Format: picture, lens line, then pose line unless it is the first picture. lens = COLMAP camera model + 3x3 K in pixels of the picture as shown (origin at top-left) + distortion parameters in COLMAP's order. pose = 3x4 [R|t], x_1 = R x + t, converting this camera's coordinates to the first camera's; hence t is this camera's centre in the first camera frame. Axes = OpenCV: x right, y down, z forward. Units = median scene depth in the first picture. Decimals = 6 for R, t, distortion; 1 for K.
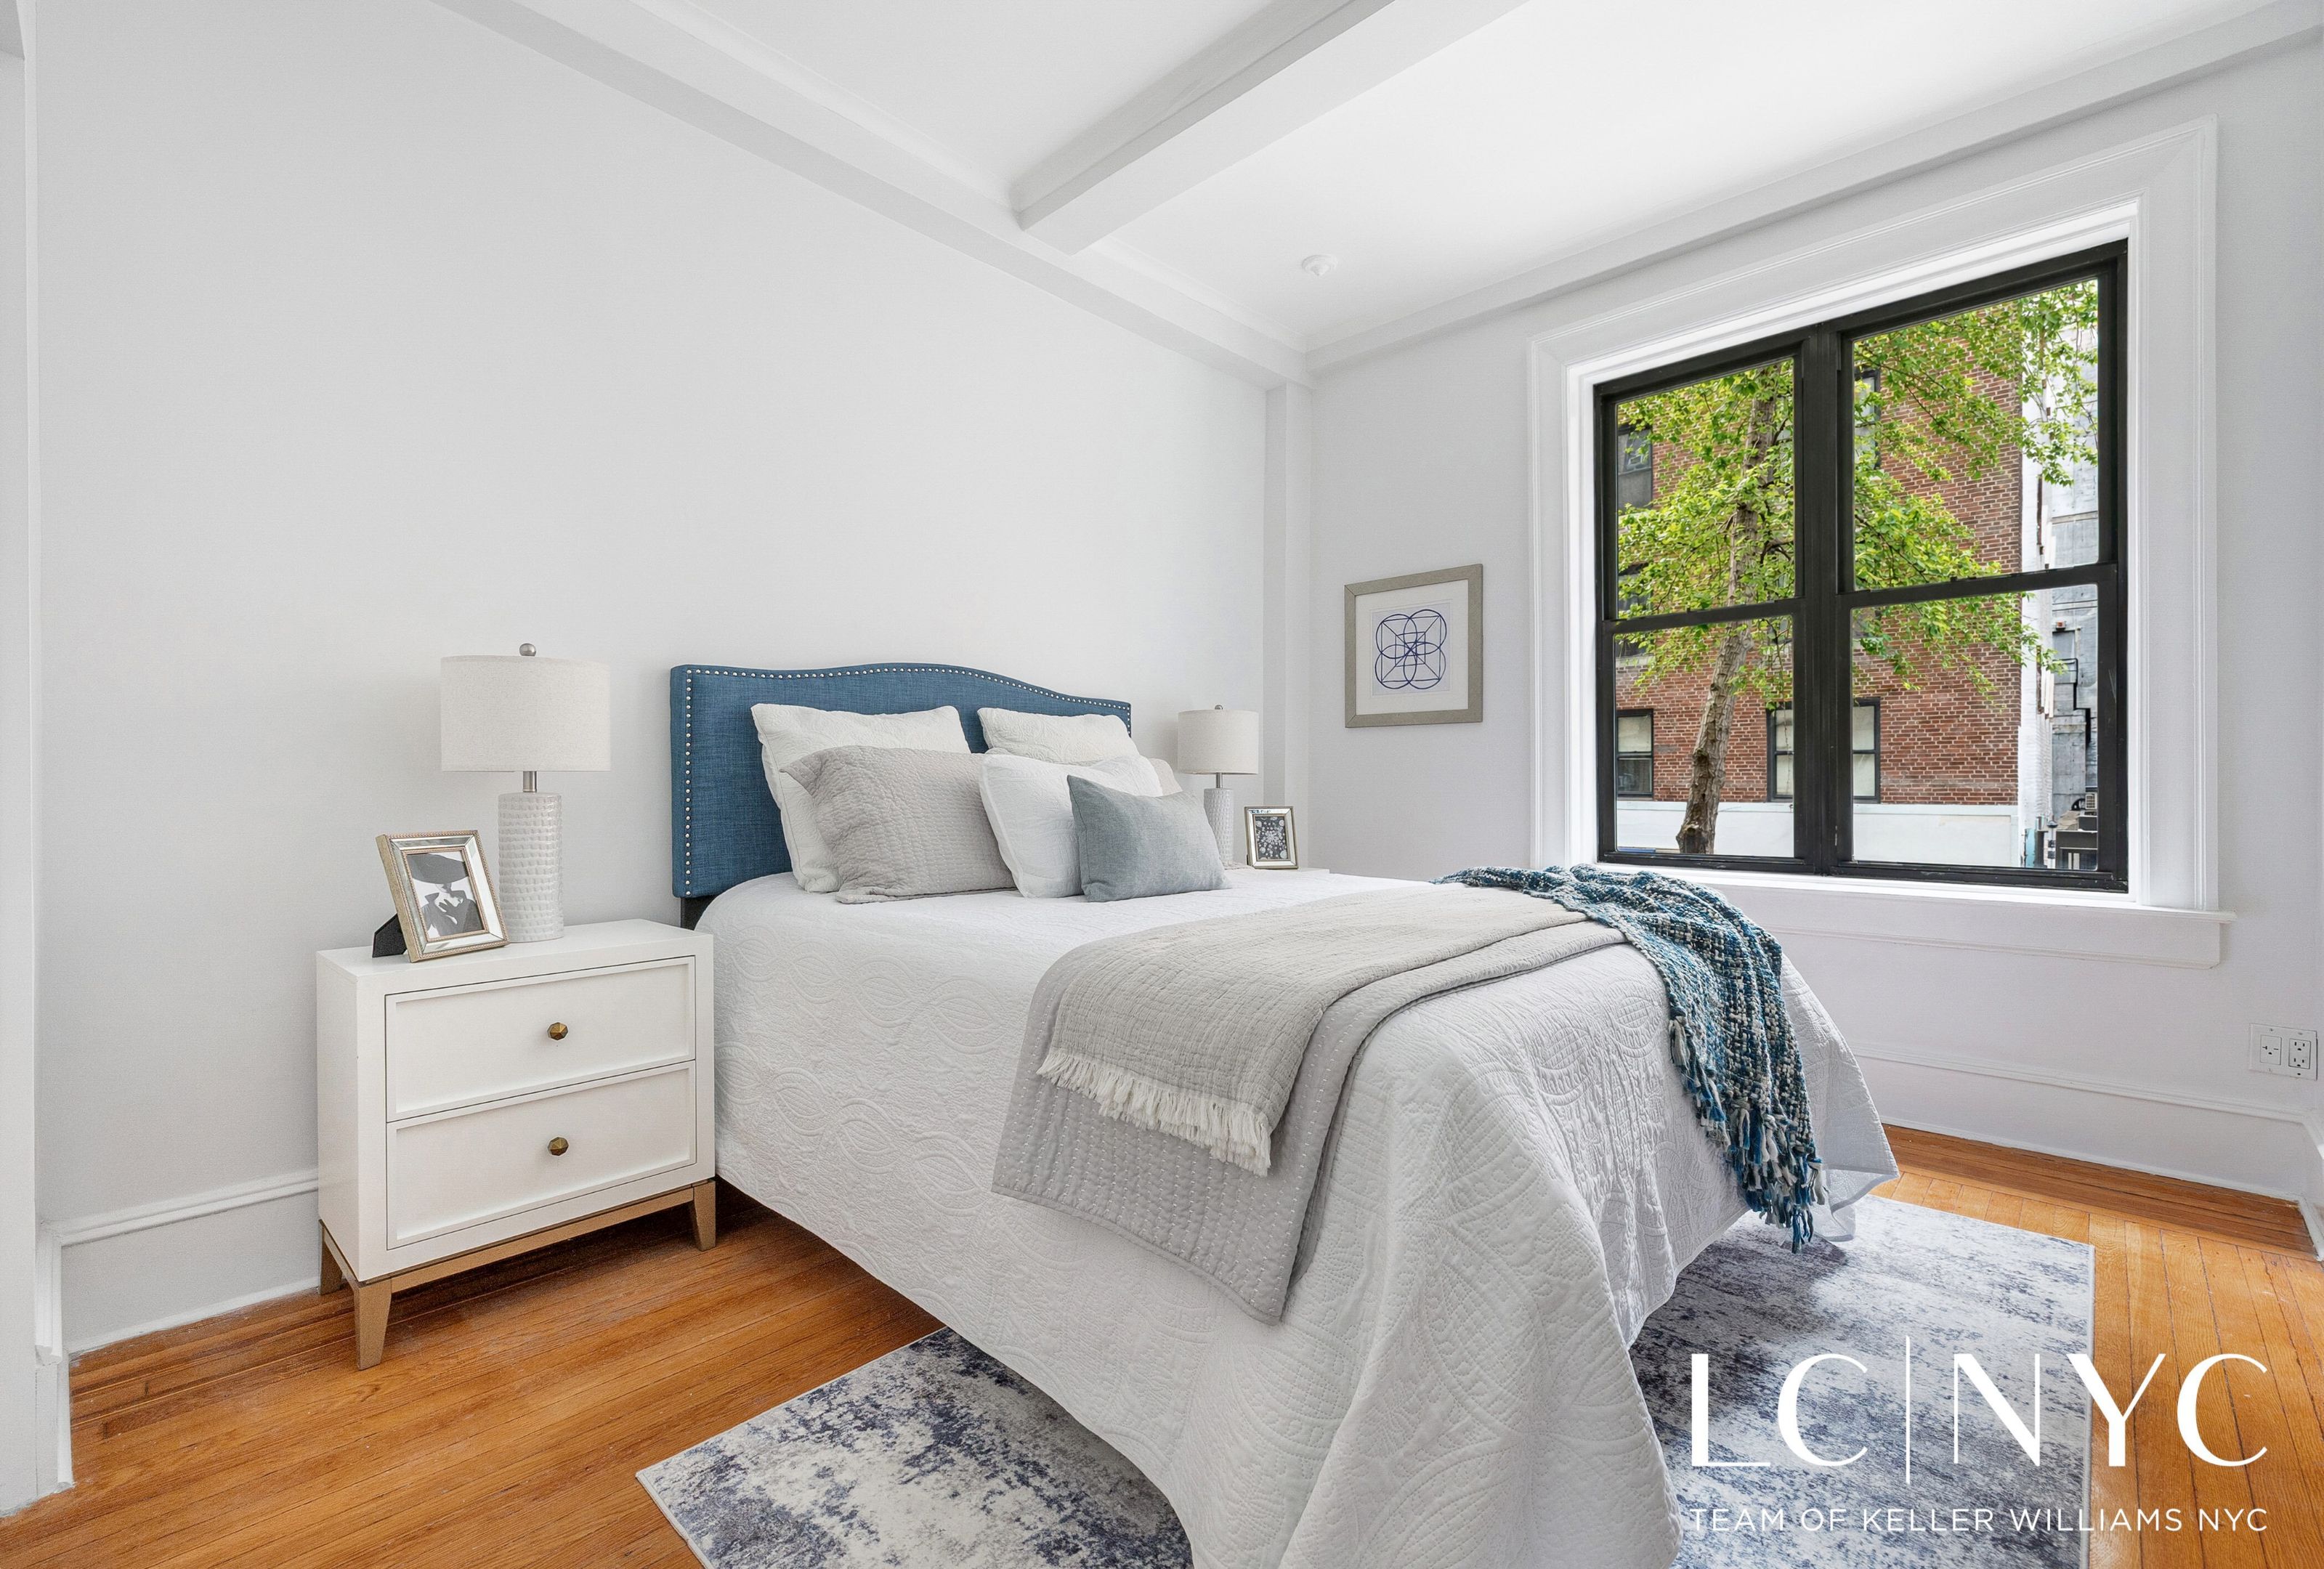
lens RADIAL K [[995.3, 0, 1162.0], [0, 995.3, 784.5], [0, 0, 1]] dist [0.000488, 0.000328]
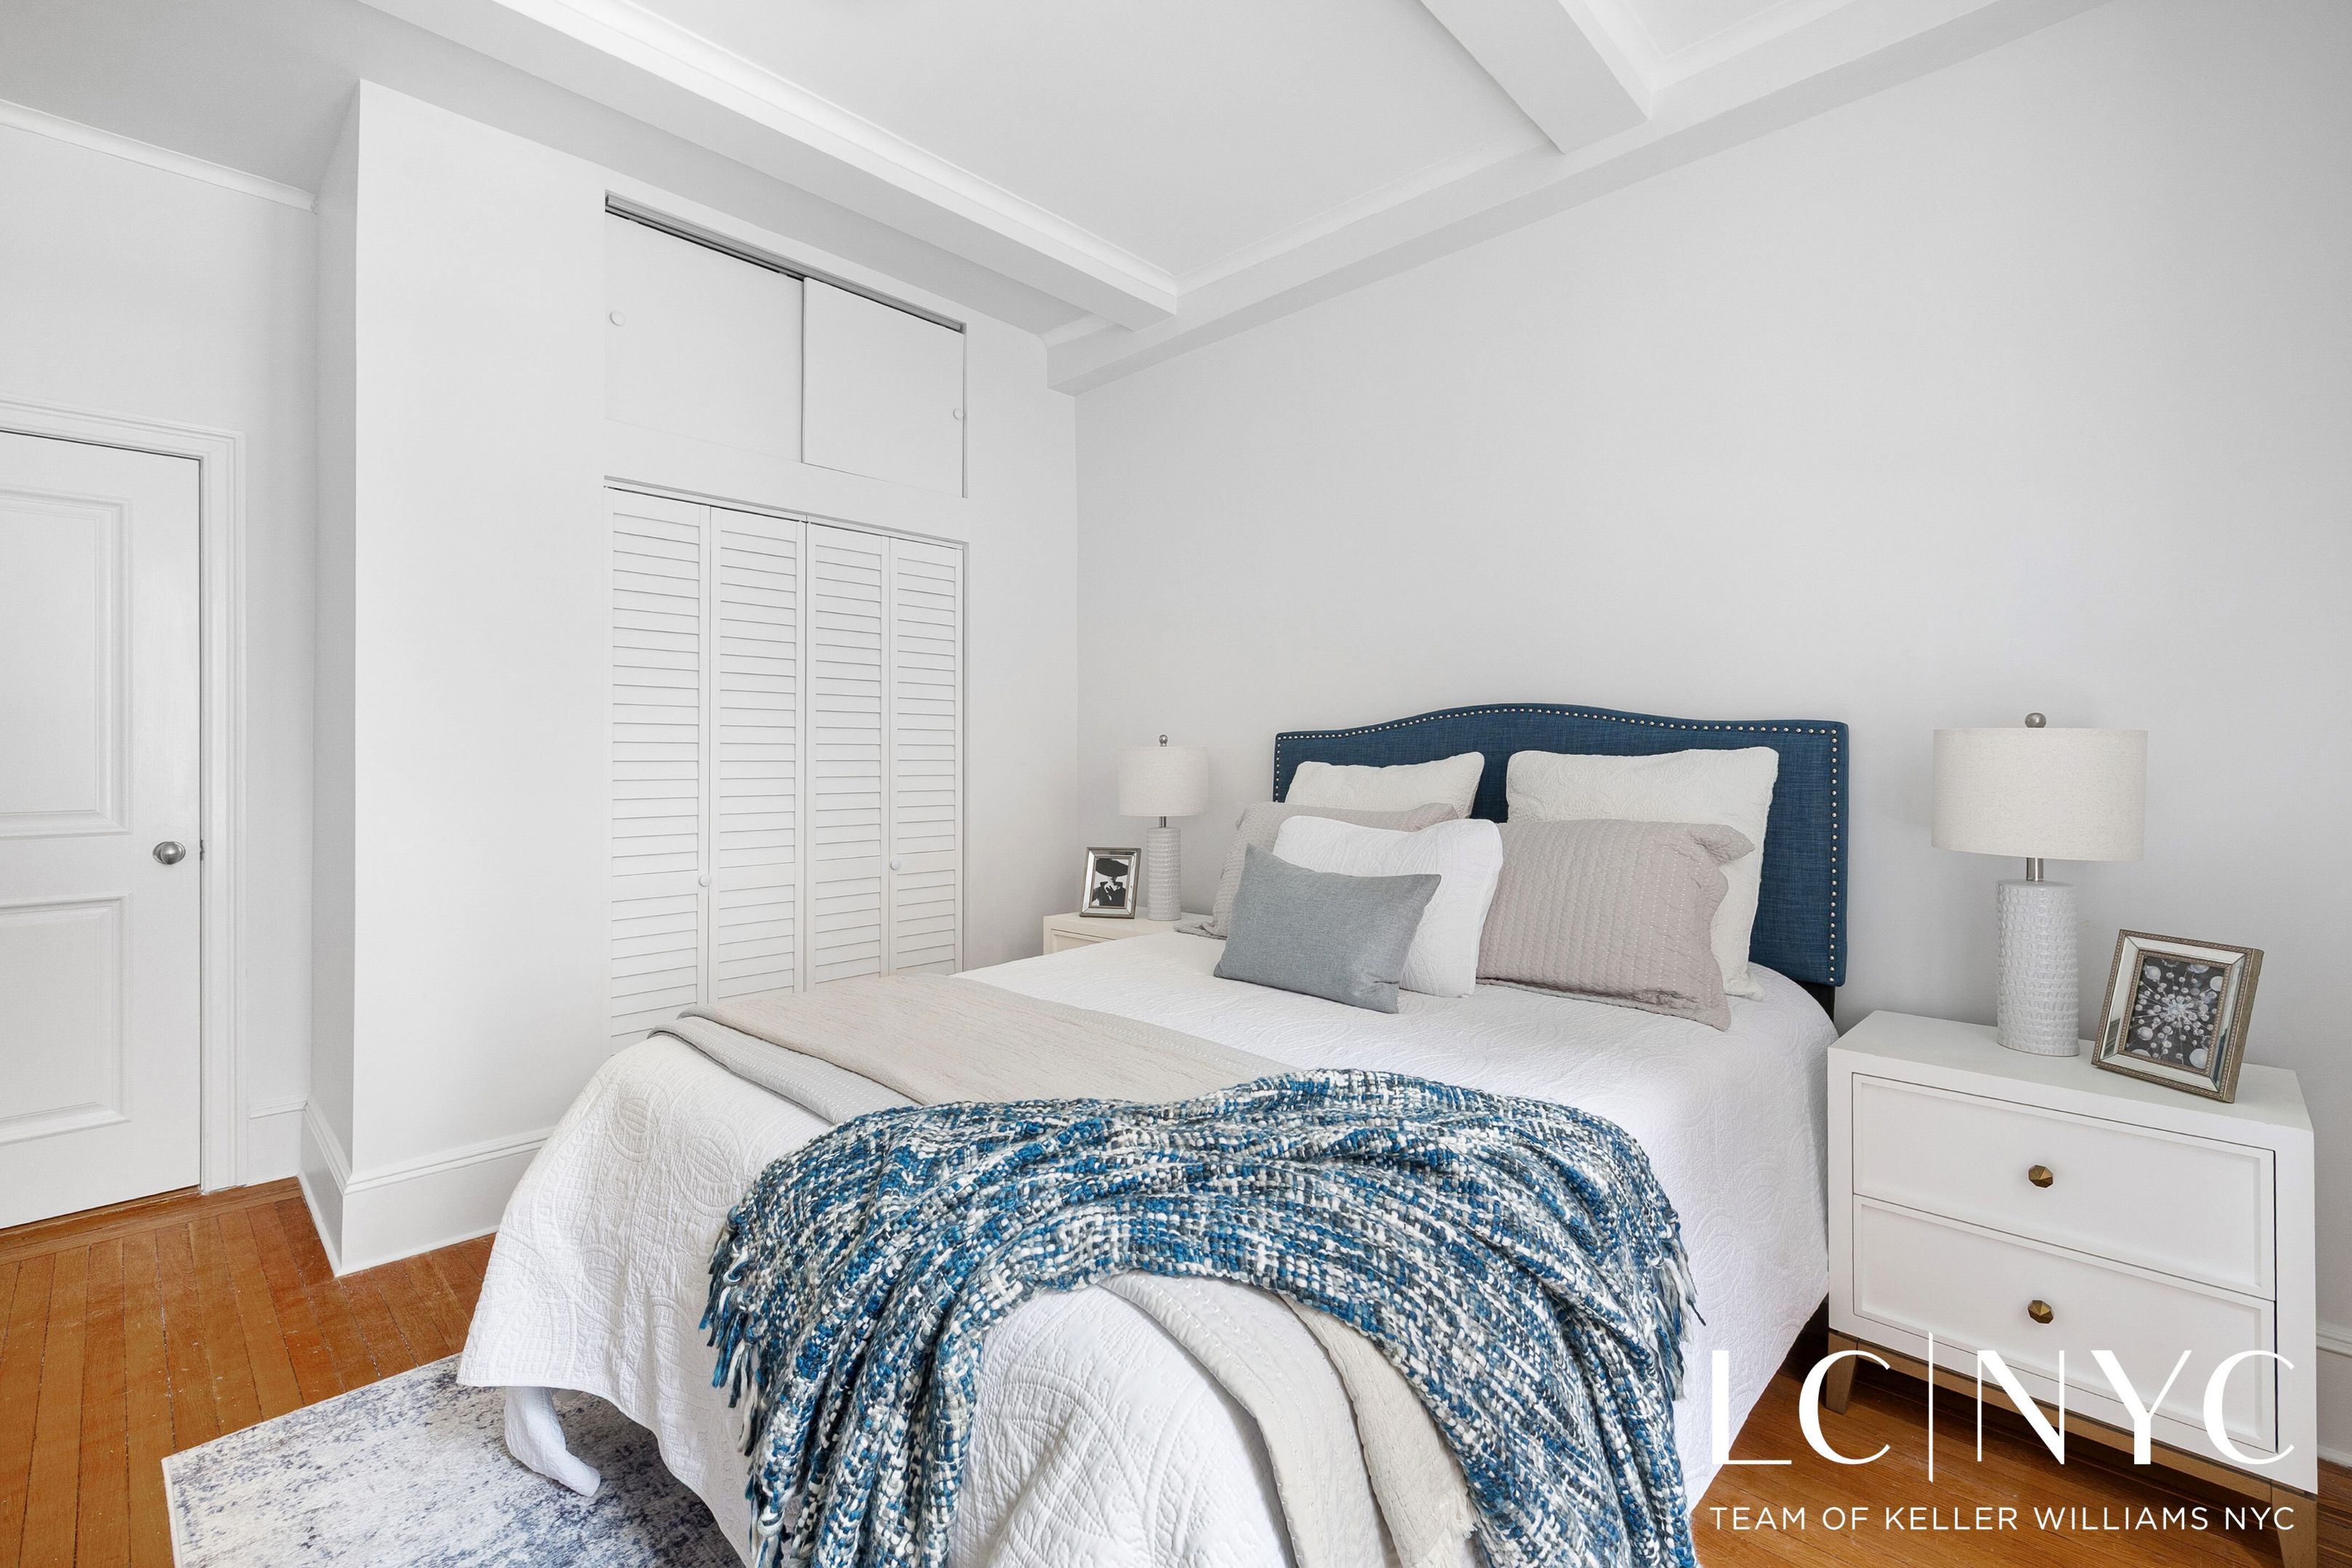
lens RADIAL K [[1010.2, 0, 1176.0], [0, 1010.2, 784.0], [0, 0, 1]] dist [0.000125, 0.000007]
pose [[-0.007688, 0.017166, -0.999823, 0.947382], [-0.006331, 0.999832, 0.017214, -0.086433], [0.999950, 0.006462, -0.007578, 0.981182]]
